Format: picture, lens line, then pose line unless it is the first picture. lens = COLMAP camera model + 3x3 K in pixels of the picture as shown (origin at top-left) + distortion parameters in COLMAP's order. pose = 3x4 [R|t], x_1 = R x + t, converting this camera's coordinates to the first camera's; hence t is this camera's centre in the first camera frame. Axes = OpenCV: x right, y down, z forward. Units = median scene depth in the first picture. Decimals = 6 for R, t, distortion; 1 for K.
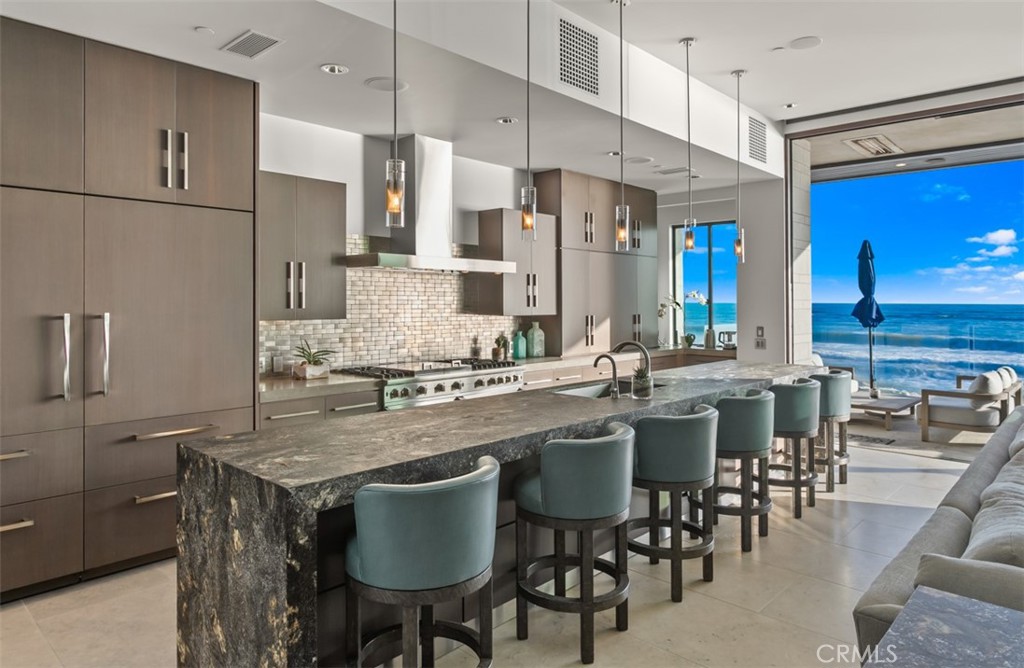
lens RADIAL K [[642.7, 0, 512.0], [0, 642.7, 334.0], [0, 0, 1]] dist [-0.001980, -0.000240]
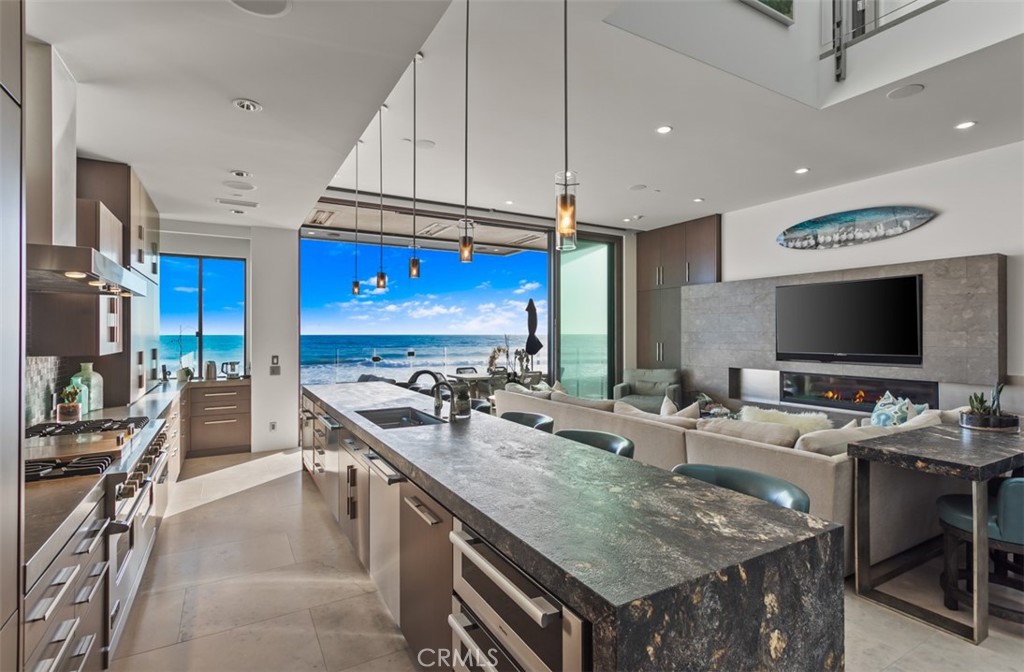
lens RADIAL K [[499.2, 0, 506.8], [0, 499.2, 328.7], [0, 0, 1]] dist [0.005390, 0.000777]
pose [[0.299299, 0.004924, 0.954147, -0.431596], [0.051555, 0.998442, -0.021325, -0.024425], [-0.952766, 0.055573, 0.298579, 0.436743]]
